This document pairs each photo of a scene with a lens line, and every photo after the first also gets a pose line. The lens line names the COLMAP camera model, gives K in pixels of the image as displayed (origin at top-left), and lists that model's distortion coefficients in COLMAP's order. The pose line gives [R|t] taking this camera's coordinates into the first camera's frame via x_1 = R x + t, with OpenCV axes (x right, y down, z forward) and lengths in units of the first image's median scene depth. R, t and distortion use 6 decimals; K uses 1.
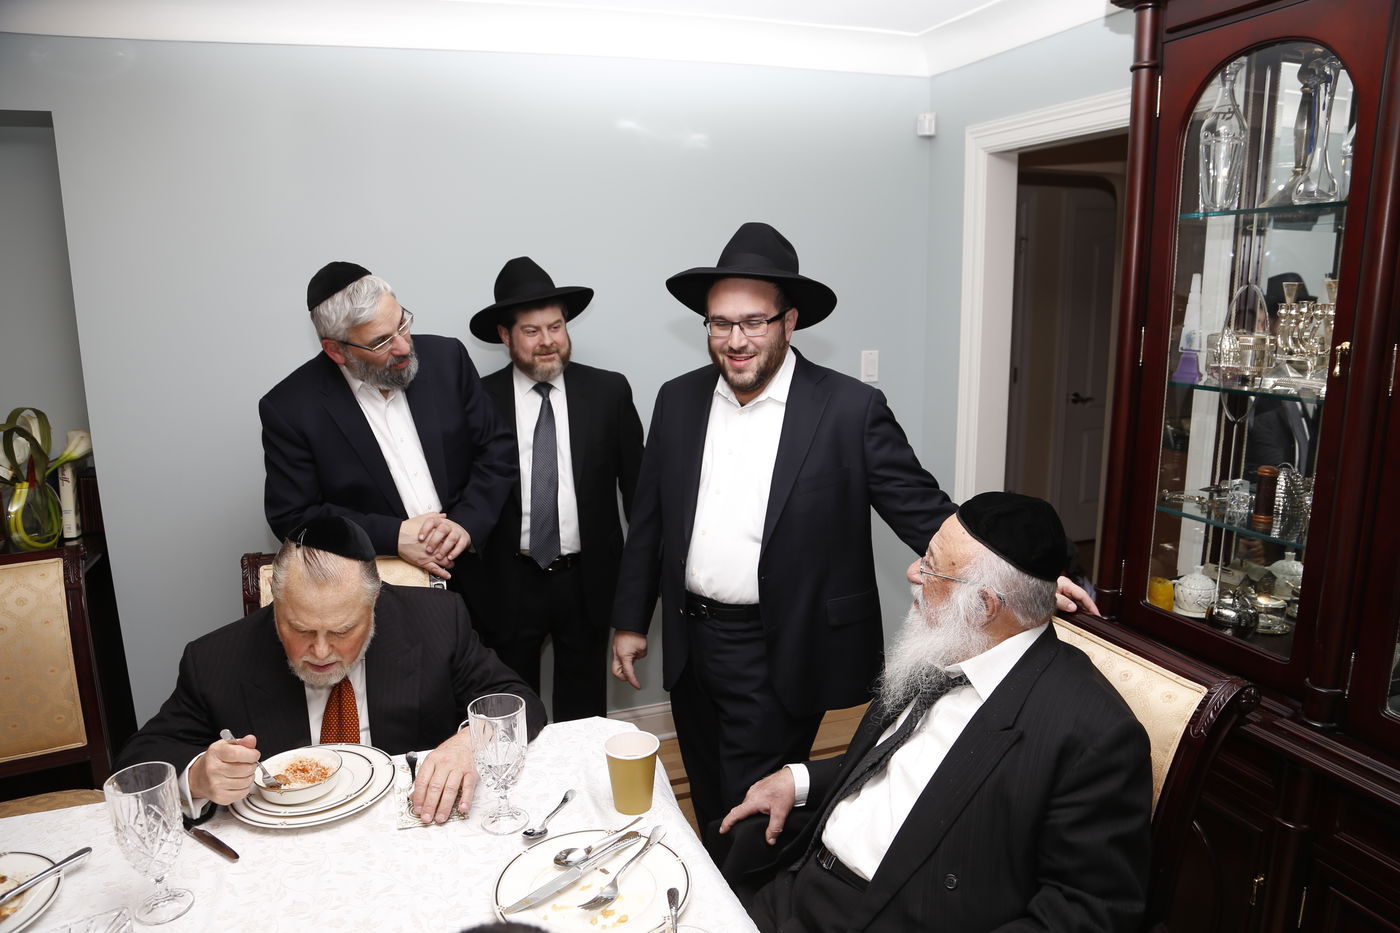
lens RADIAL K [[905.8, 0, 701.9], [0, 905.8, 452.6], [0, 0, 1]] dist [-0.076639, 0.030795]
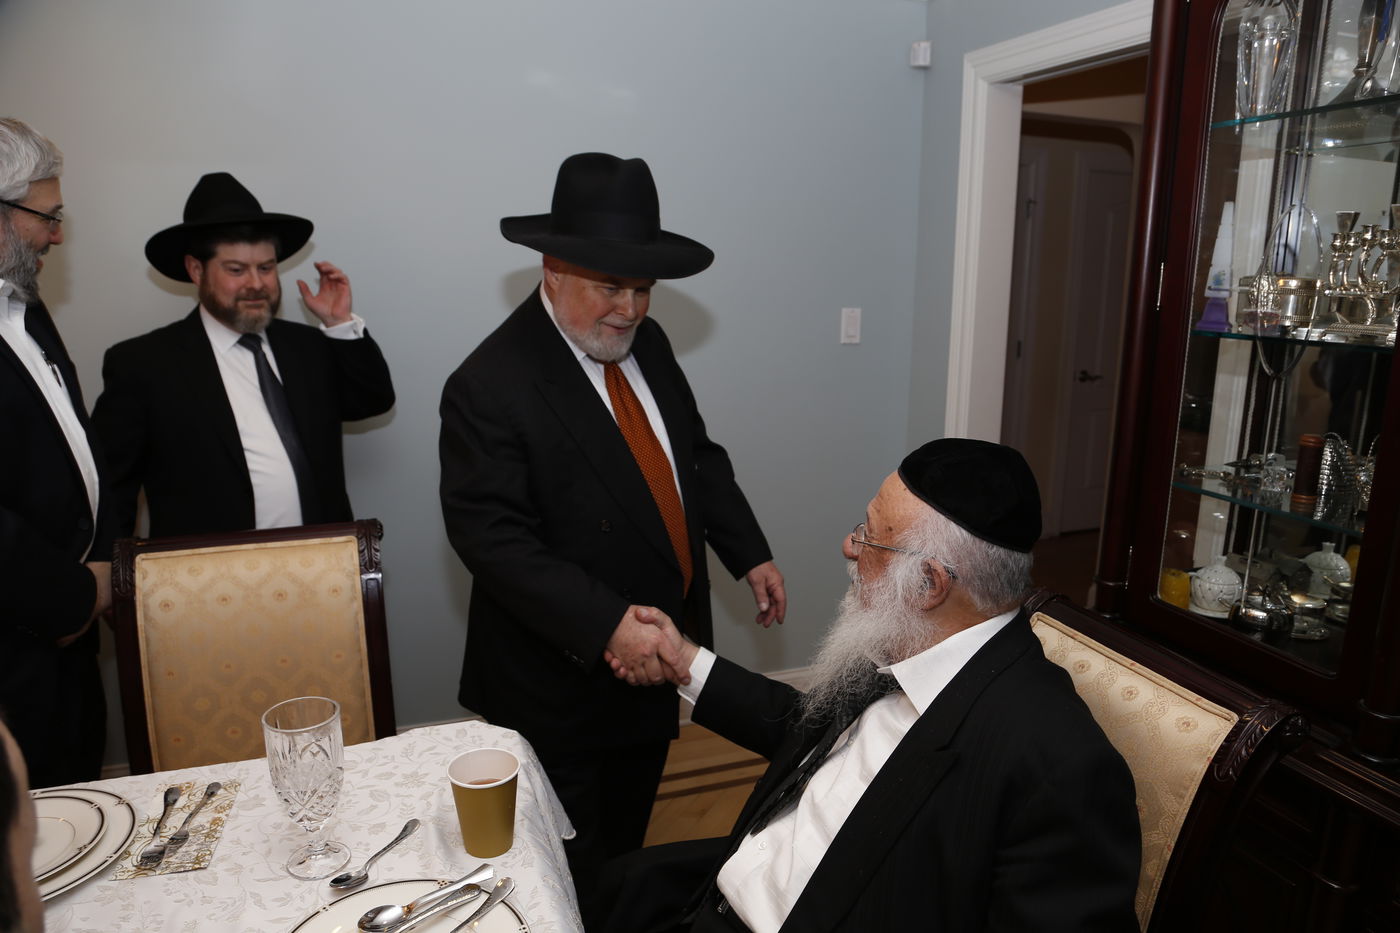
lens RADIAL K [[905.8, 0, 706.8], [0, 905.8, 454.3], [0, 0, 1]] dist [-0.076639, 0.030795]
pose [[0.999739, 0.022486, -0.003929, 0.086545], [-0.022406, 0.999564, 0.019235, 0.029957], [0.004360, -0.019142, 0.999807, 0.183915]]
